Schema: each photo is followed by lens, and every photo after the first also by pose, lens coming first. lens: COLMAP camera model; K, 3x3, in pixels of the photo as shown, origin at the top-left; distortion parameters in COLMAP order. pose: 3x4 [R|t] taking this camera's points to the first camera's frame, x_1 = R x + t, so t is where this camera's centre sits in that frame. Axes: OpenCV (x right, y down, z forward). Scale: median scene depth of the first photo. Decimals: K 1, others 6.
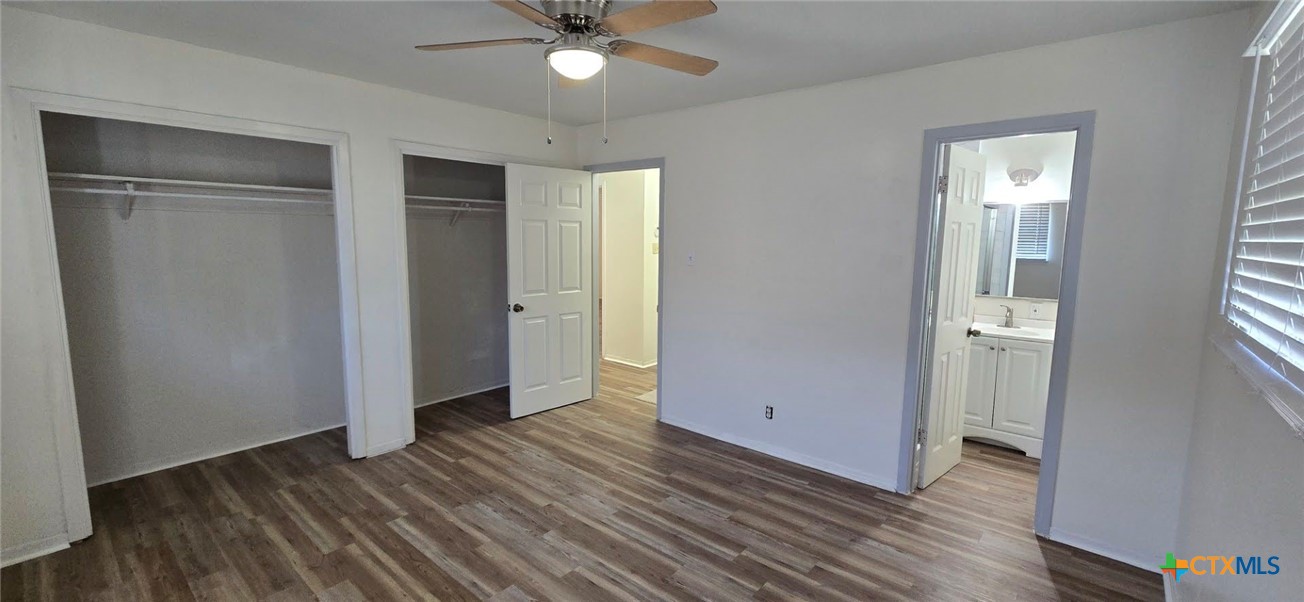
lens RADIAL K [[534.6, 0, 653.7], [0, 534.6, 301.9], [0, 0, 1]] dist [-0.002785, 0.000042]
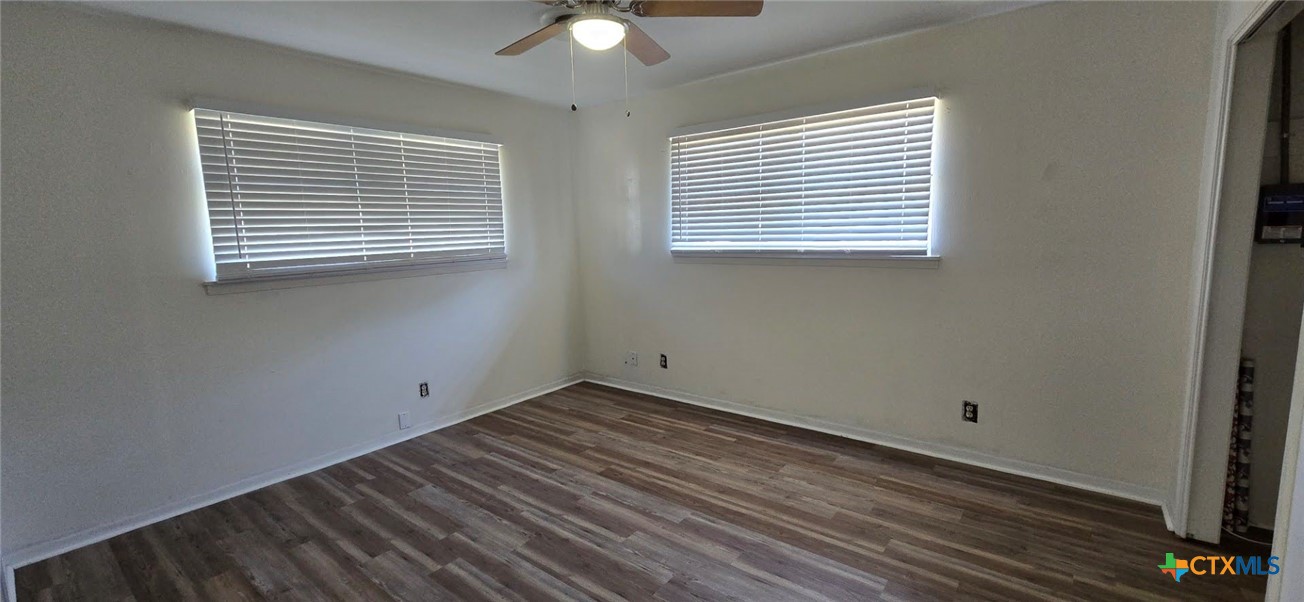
lens RADIAL K [[534.6, 0, 653.8], [0, 534.6, 299.3], [0, 0, 1]] dist [-0.002785, 0.000042]
pose [[-0.999139, 0.022067, -0.035127, -0.169257], [0.012500, 0.967570, 0.252293, -0.180938], [0.039555, 0.251636, -0.967013, 1.784939]]
